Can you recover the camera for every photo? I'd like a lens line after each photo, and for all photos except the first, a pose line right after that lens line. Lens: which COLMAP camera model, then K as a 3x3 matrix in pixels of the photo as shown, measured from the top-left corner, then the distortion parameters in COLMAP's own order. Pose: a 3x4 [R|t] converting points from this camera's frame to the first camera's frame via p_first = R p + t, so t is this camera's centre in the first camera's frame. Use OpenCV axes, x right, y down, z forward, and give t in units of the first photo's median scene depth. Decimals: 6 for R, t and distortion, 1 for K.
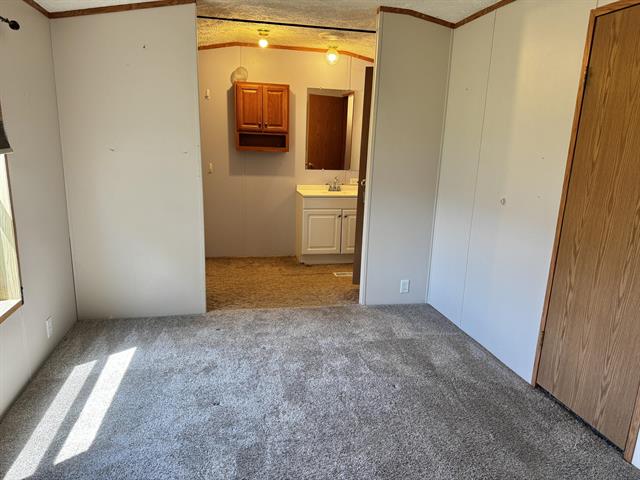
lens RADIAL K [[457.0, 0, 320.1], [0, 457.0, 241.4], [0, 0, 1]] dist [0.004878, -0.006601]
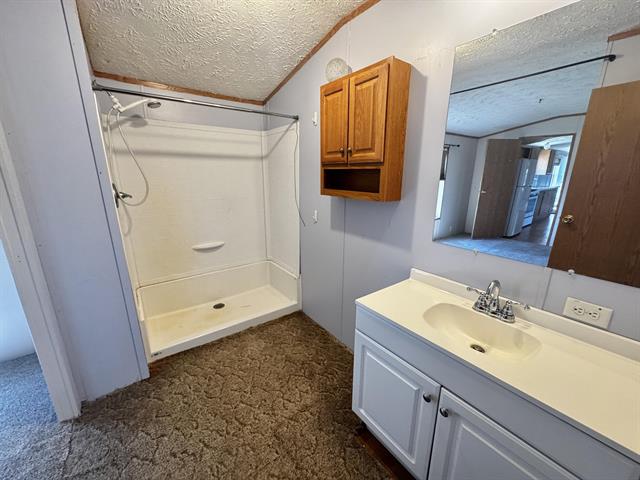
lens RADIAL K [[258.4, 0, 319.9], [0, 258.4, 240.0], [0, 0, 1]] dist [-0.001710, -0.000035]
pose [[0.417484, 0.184985, -0.889656, 0.164794], [-0.191683, 0.974957, 0.112772, -0.177669], [0.888237, 0.123451, 0.442487, 0.839108]]
